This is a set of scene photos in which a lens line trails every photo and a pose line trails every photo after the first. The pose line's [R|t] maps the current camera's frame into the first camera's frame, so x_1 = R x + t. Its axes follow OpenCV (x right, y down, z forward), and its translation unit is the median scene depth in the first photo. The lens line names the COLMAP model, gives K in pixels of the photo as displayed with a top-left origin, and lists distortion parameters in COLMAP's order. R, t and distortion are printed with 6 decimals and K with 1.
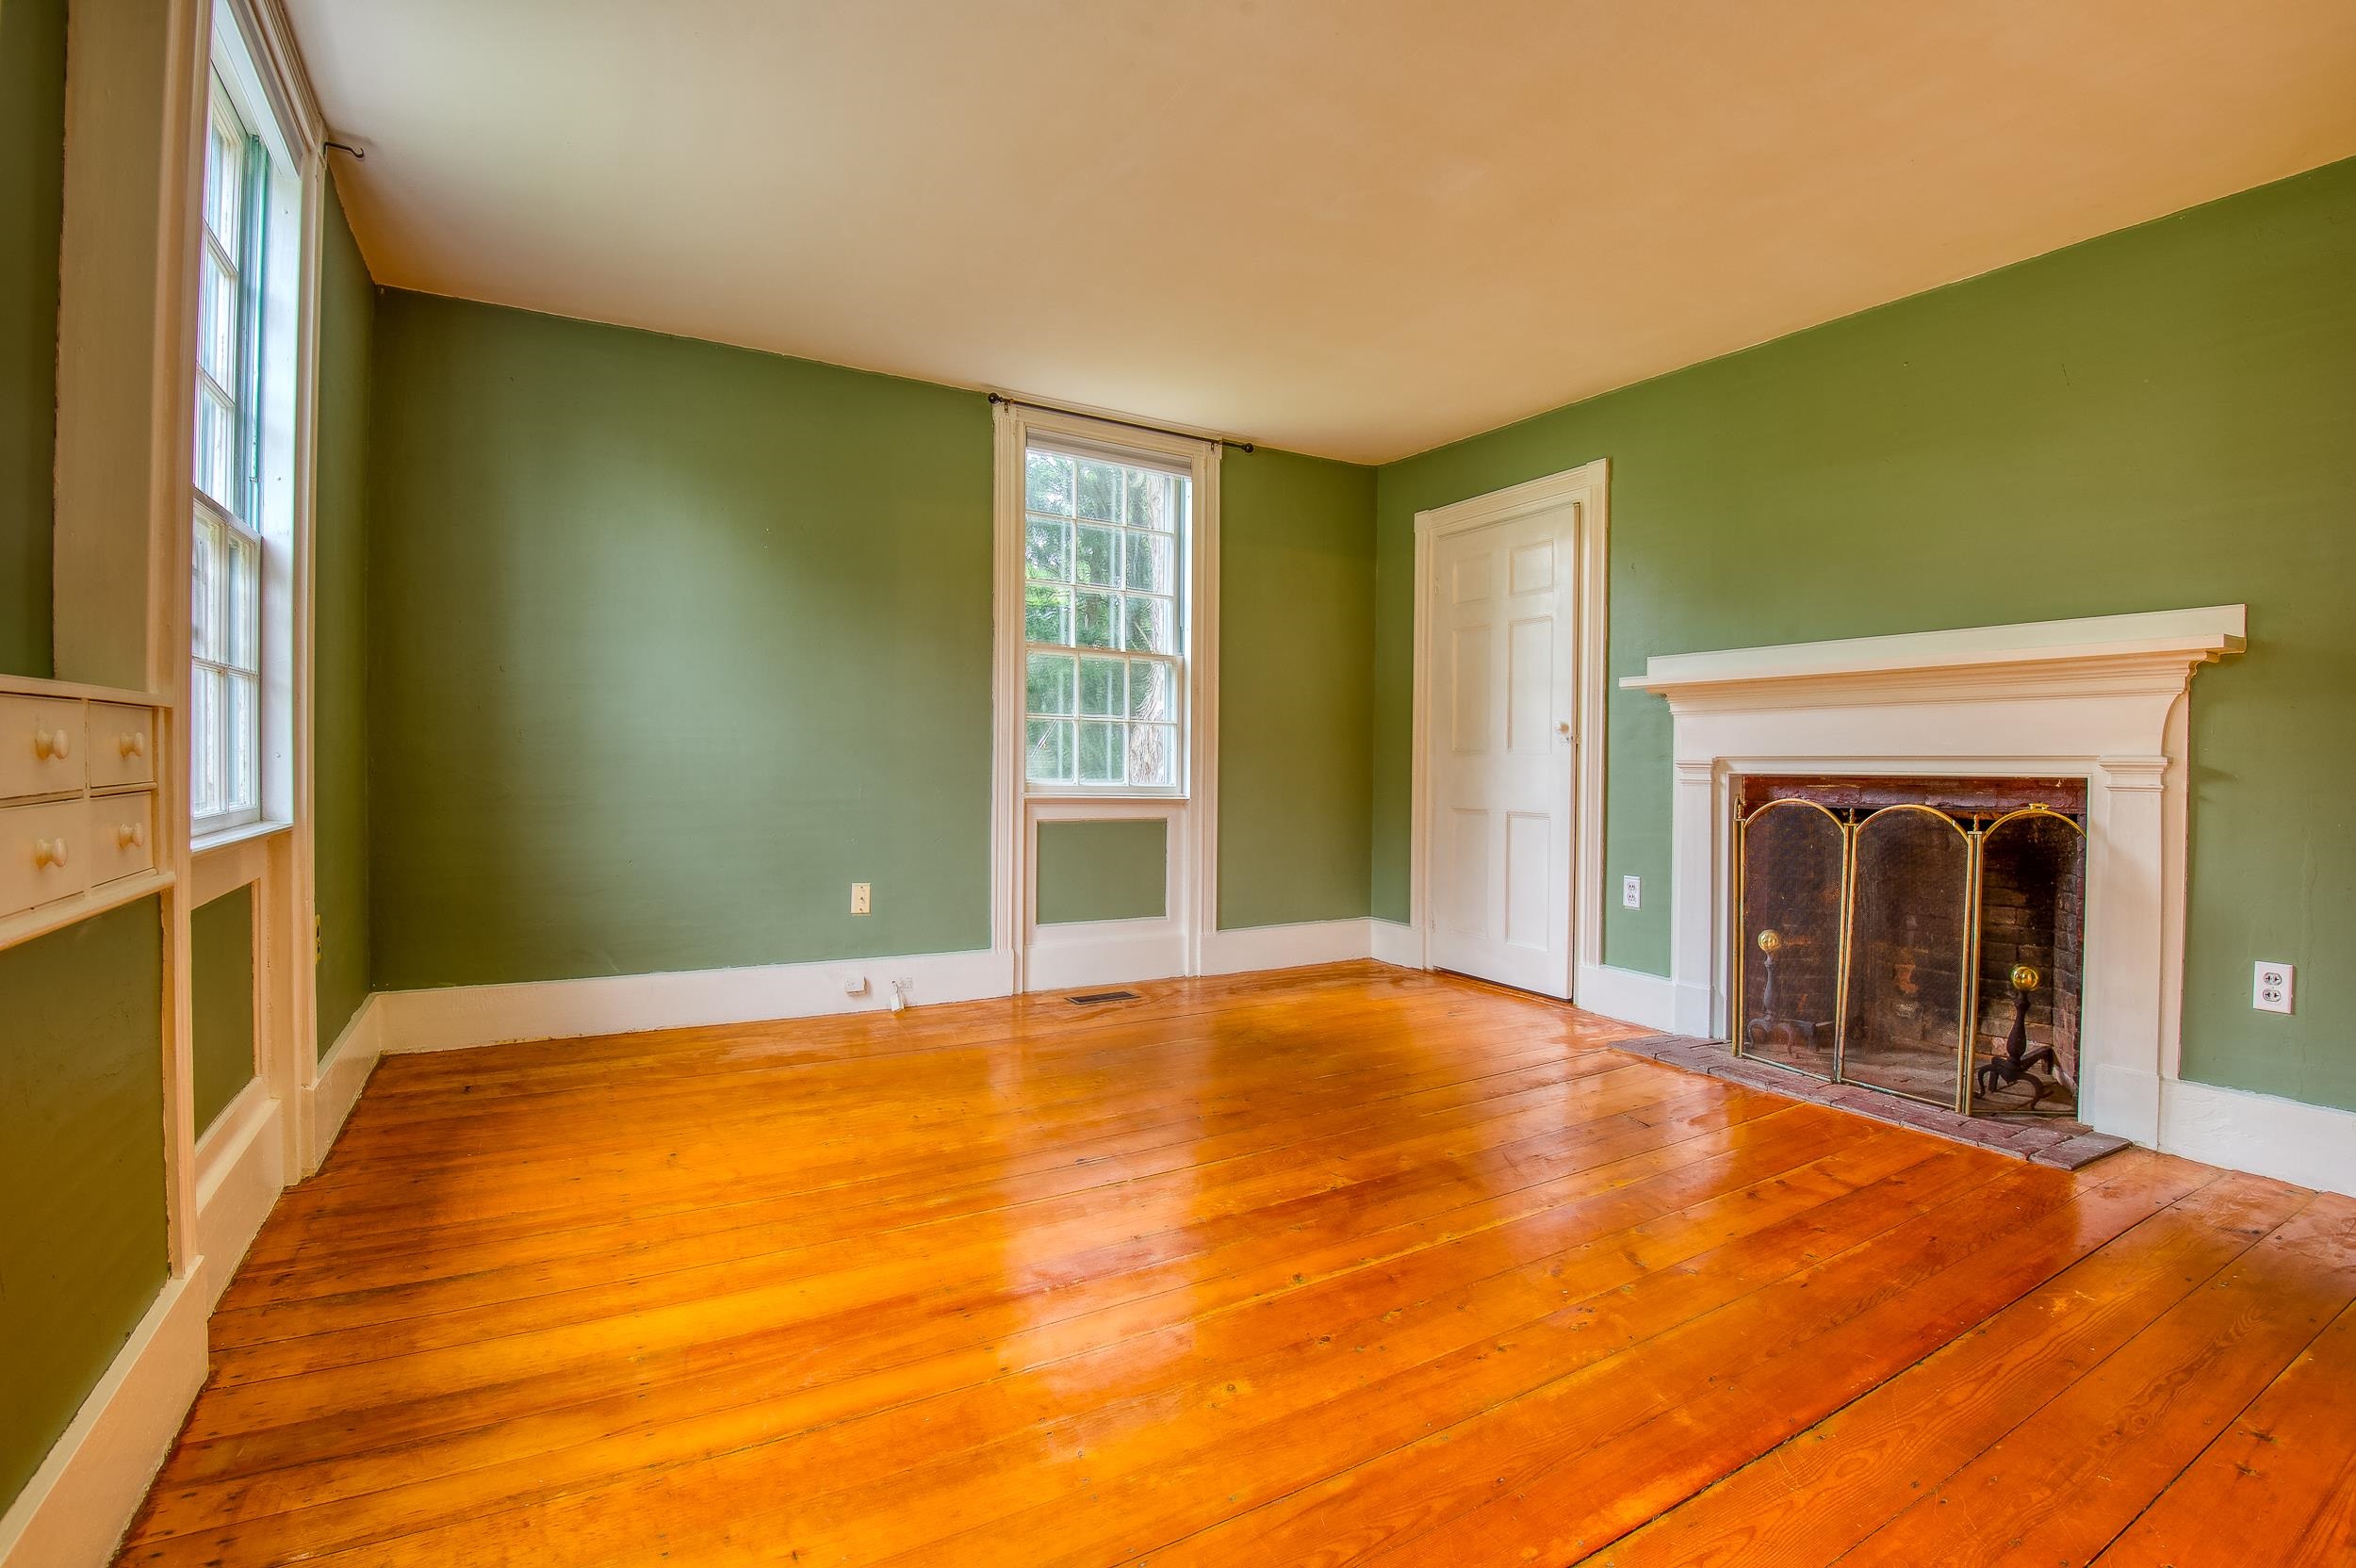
lens RADIAL K [[1089.6, 0, 1166.9], [0, 1089.6, 776.2], [0, 0, 1]] dist [-0.023461, -0.006191]
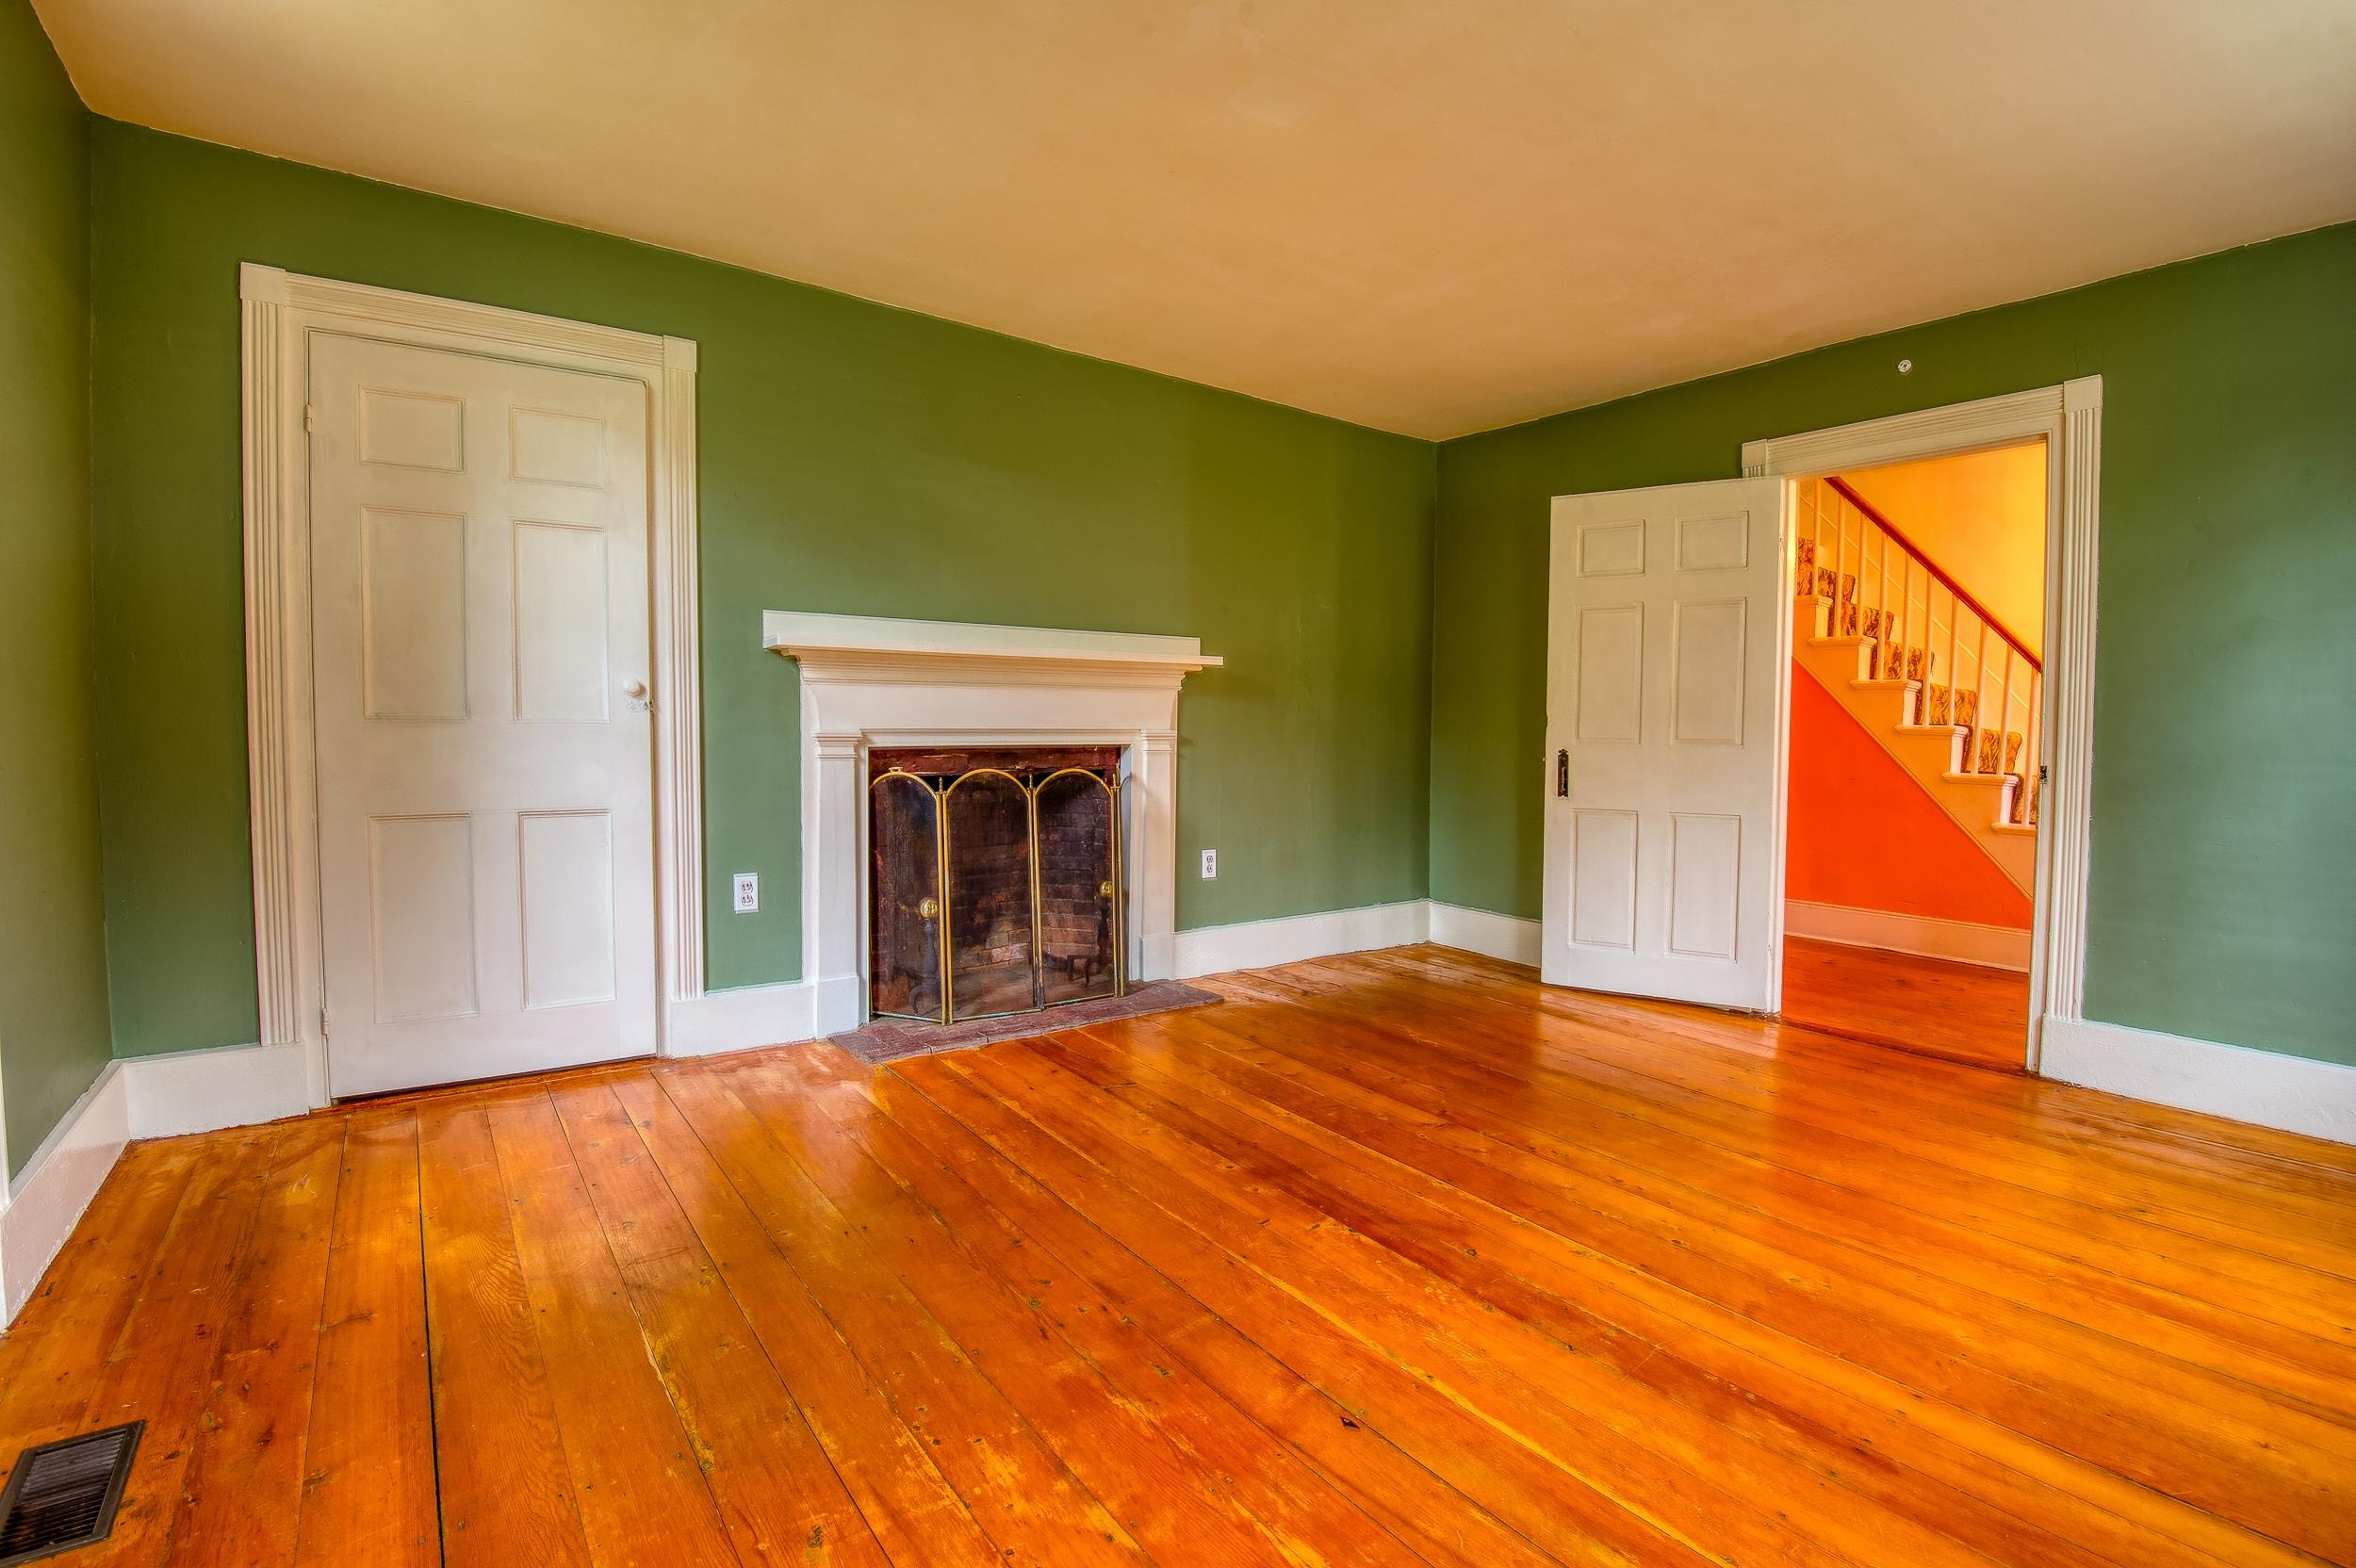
lens RADIAL K [[1089.6, 0, 1171.0], [0, 1089.6, 782.2], [0, 0, 1]] dist [-0.023461, -0.006191]
pose [[-0.124741, -0.063850, 0.990133, -0.502321], [0.001167, 0.997917, 0.064499, -0.035643], [-0.992189, 0.009201, -0.124407, 0.912354]]
